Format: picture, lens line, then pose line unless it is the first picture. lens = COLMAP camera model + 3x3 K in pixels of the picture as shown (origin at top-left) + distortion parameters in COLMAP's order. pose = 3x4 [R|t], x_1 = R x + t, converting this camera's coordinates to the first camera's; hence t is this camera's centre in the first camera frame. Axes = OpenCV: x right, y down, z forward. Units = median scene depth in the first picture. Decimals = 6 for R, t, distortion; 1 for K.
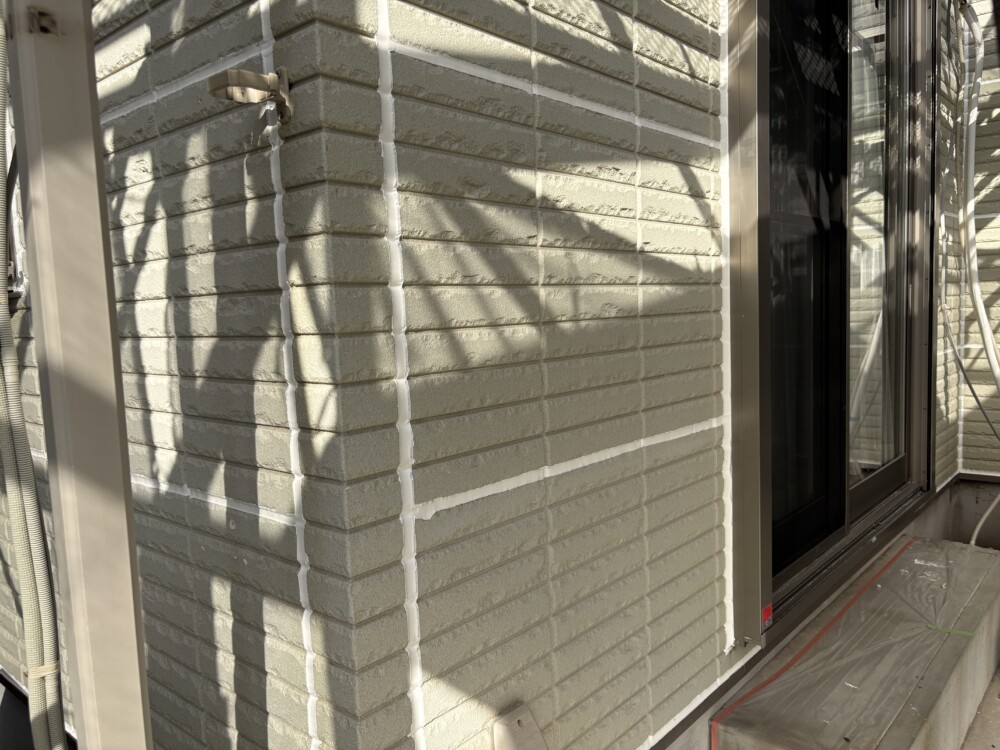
lens RADIAL K [[758.9, 0, 524.8], [0, 758.9, 376.9], [0, 0, 1]] dist [0.042434, -0.050538]
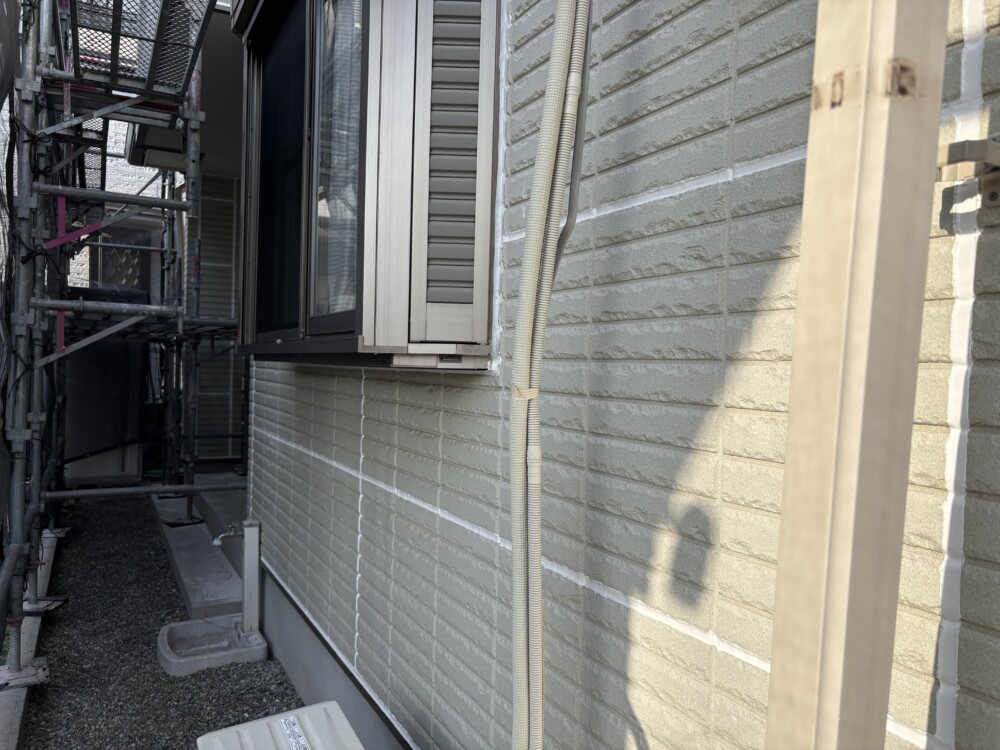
lens RADIAL K [[758.9, 0, 524.8], [0, 758.9, 376.9], [0, 0, 1]] dist [0.042434, -0.050538]
pose [[0.935916, 0.069967, -0.345203, -0.557367], [-0.096811, 0.993424, -0.061125, -0.094614], [0.338656, 0.090627, 0.936535, 0.201439]]
